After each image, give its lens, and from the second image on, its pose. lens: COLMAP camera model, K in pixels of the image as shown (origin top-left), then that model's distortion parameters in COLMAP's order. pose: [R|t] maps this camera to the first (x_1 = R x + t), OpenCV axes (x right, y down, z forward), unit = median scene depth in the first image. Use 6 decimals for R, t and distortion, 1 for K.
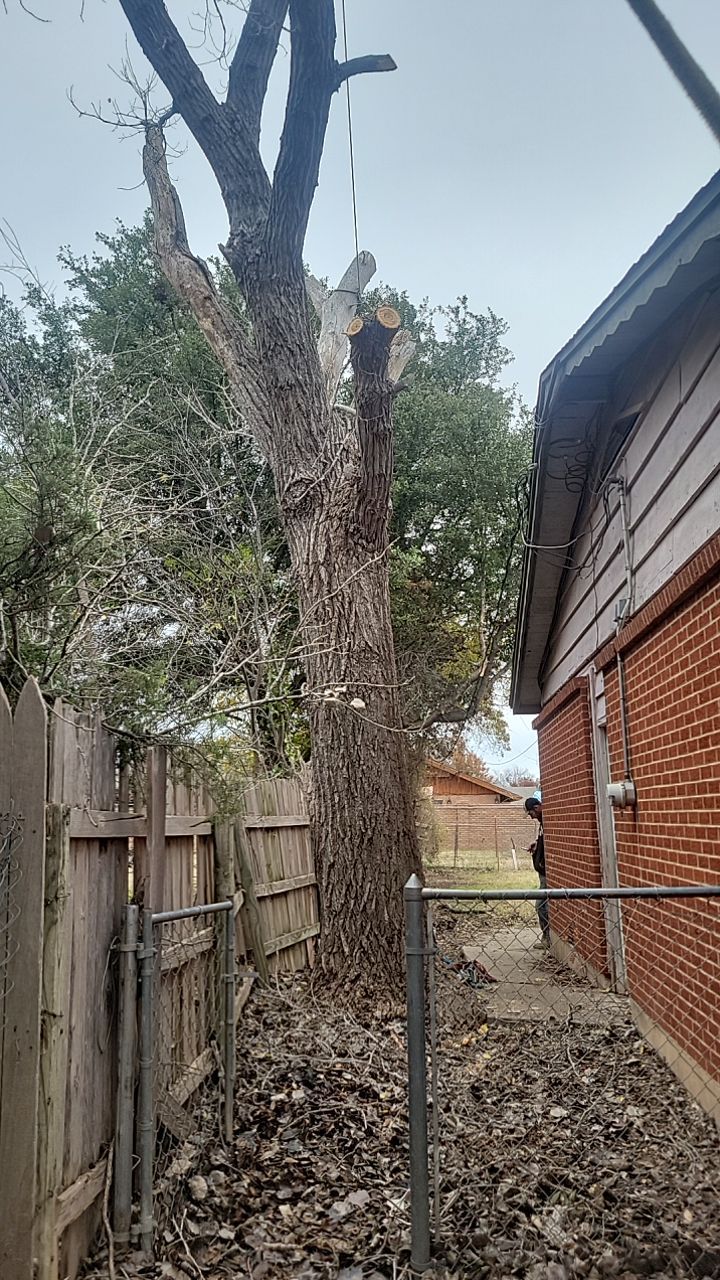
lens RADIAL K [[964.2, 0, 362.1], [0, 964.2, 637.4], [0, 0, 1]] dist [0.052766, -0.040379]
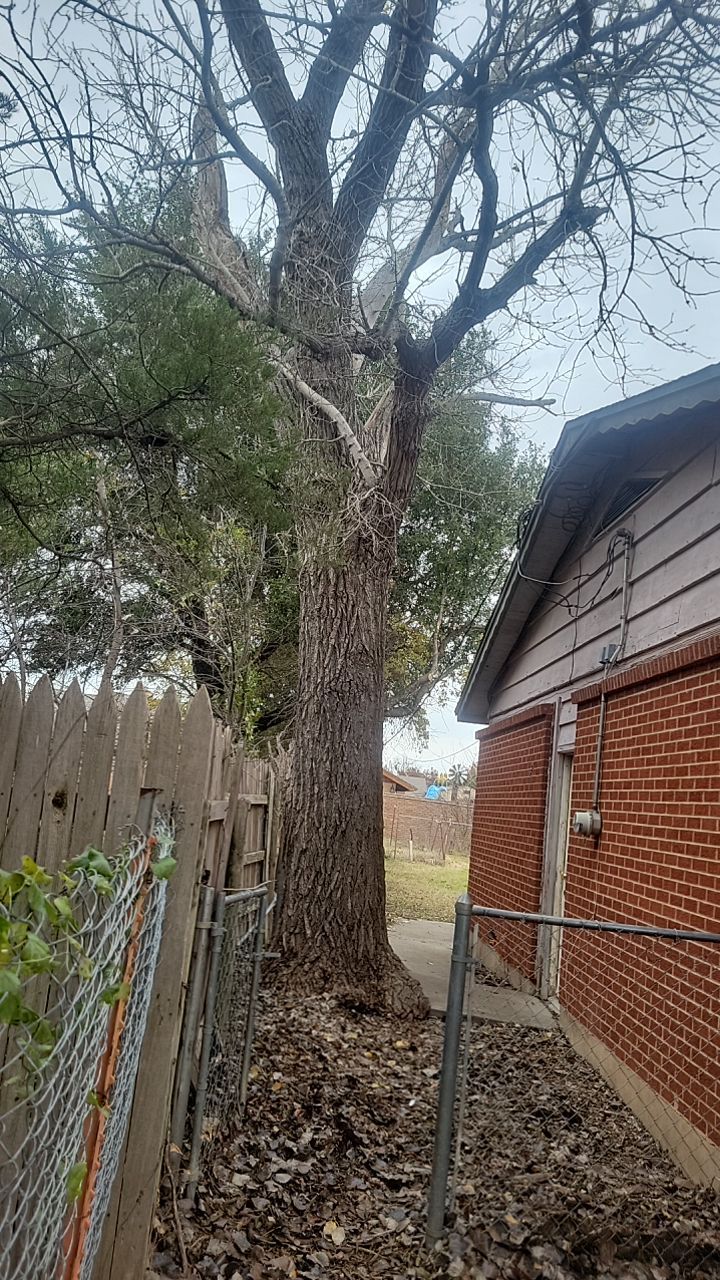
lens RADIAL K [[964.2, 0, 361.6], [0, 964.2, 642.5], [0, 0, 1]] dist [0.052766, -0.040379]
pose [[0.984350, 0.146256, 0.098311, -0.098893], [-0.149214, 0.988528, 0.023396, -0.021793], [-0.093761, -0.037699, 0.994881, -0.042348]]
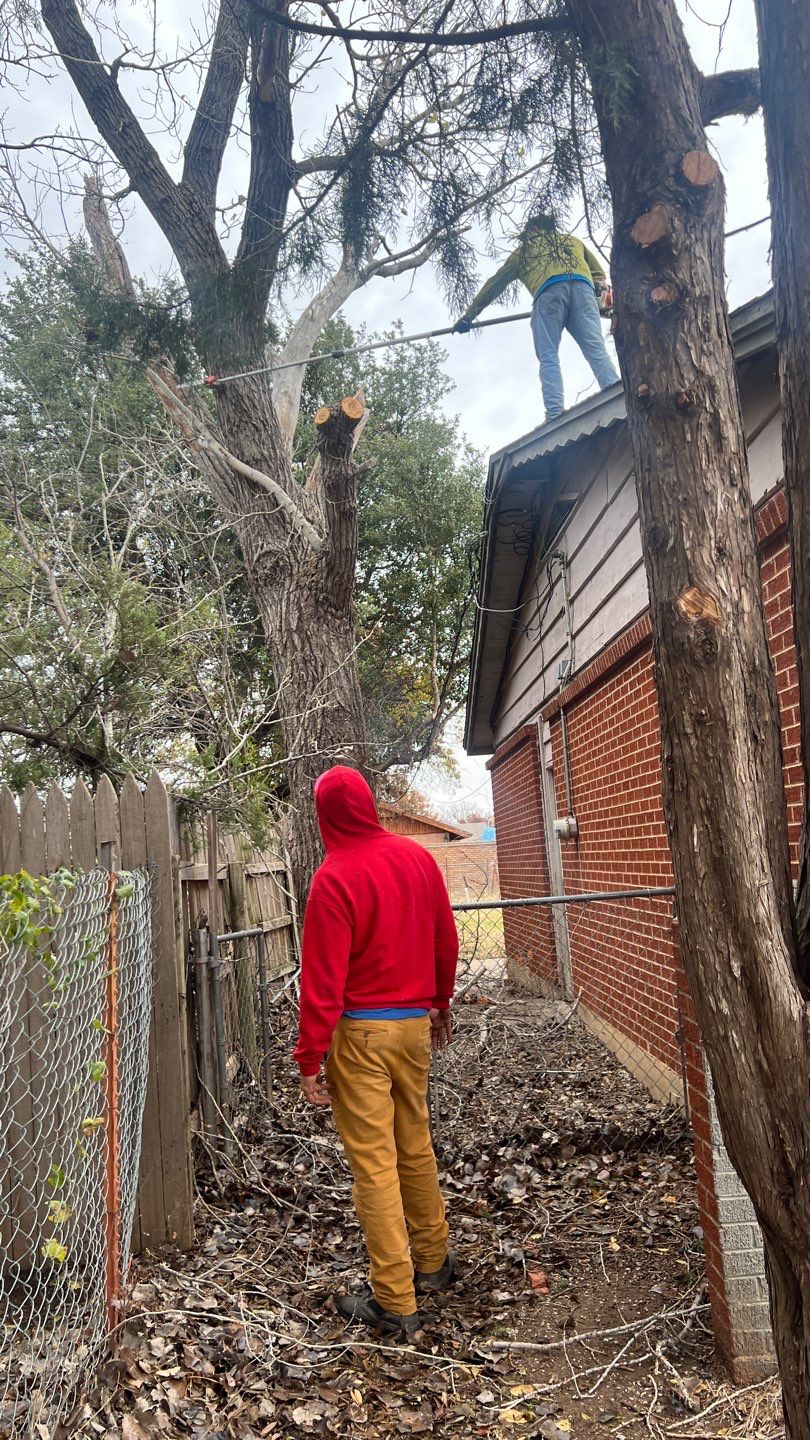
lens RADIAL K [[1080.2, 0, 425.0], [0, 1080.2, 732.5], [0, 0, 1]] dist [0.070614, -0.070814]
pose [[0.991699, -0.035135, 0.123685, -0.050211], [0.027015, 0.997405, 0.066728, -0.038648], [-0.125708, -0.062832, 0.990076, -0.225310]]
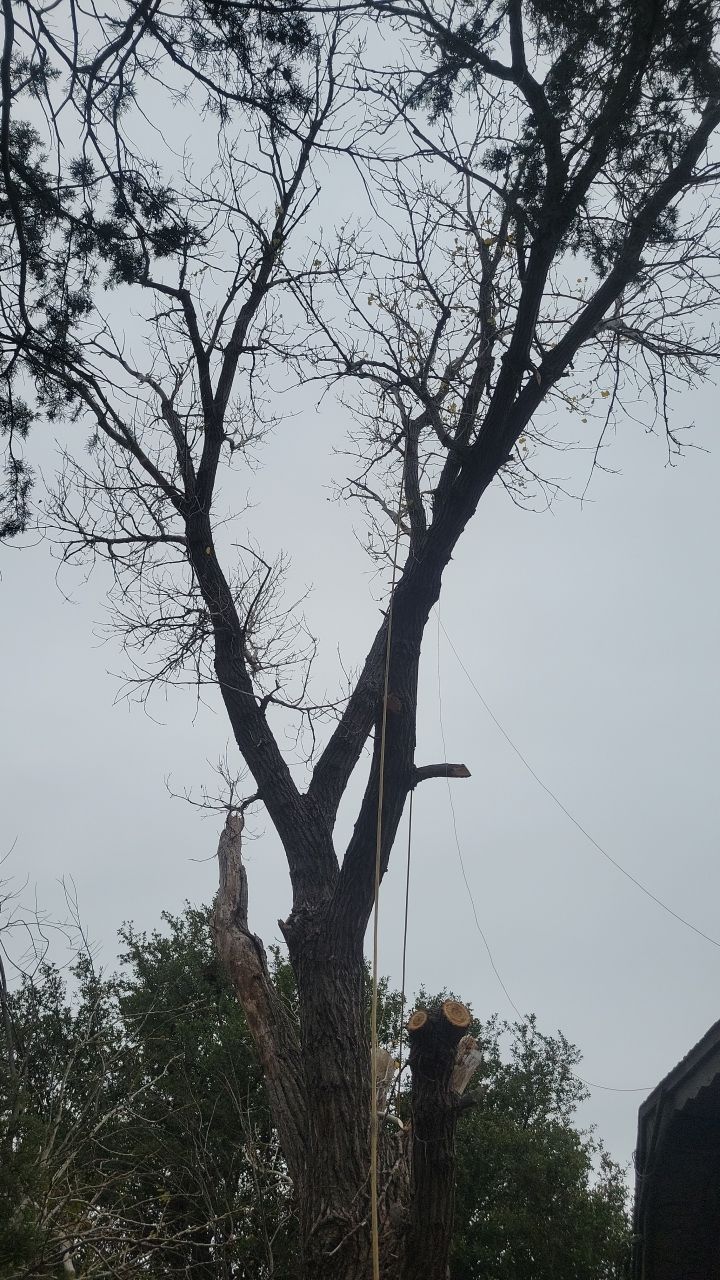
lens RADIAL K [[964.2, 0, 334.2], [0, 964.2, 599.9], [0, 0, 1]] dist [0.052766, -0.040379]
pose [[0.992155, 0.063308, -0.107803, -0.009925], [-0.119291, 0.737403, -0.664836, -0.007380], [0.037405, 0.672479, 0.739170, 0.083432]]
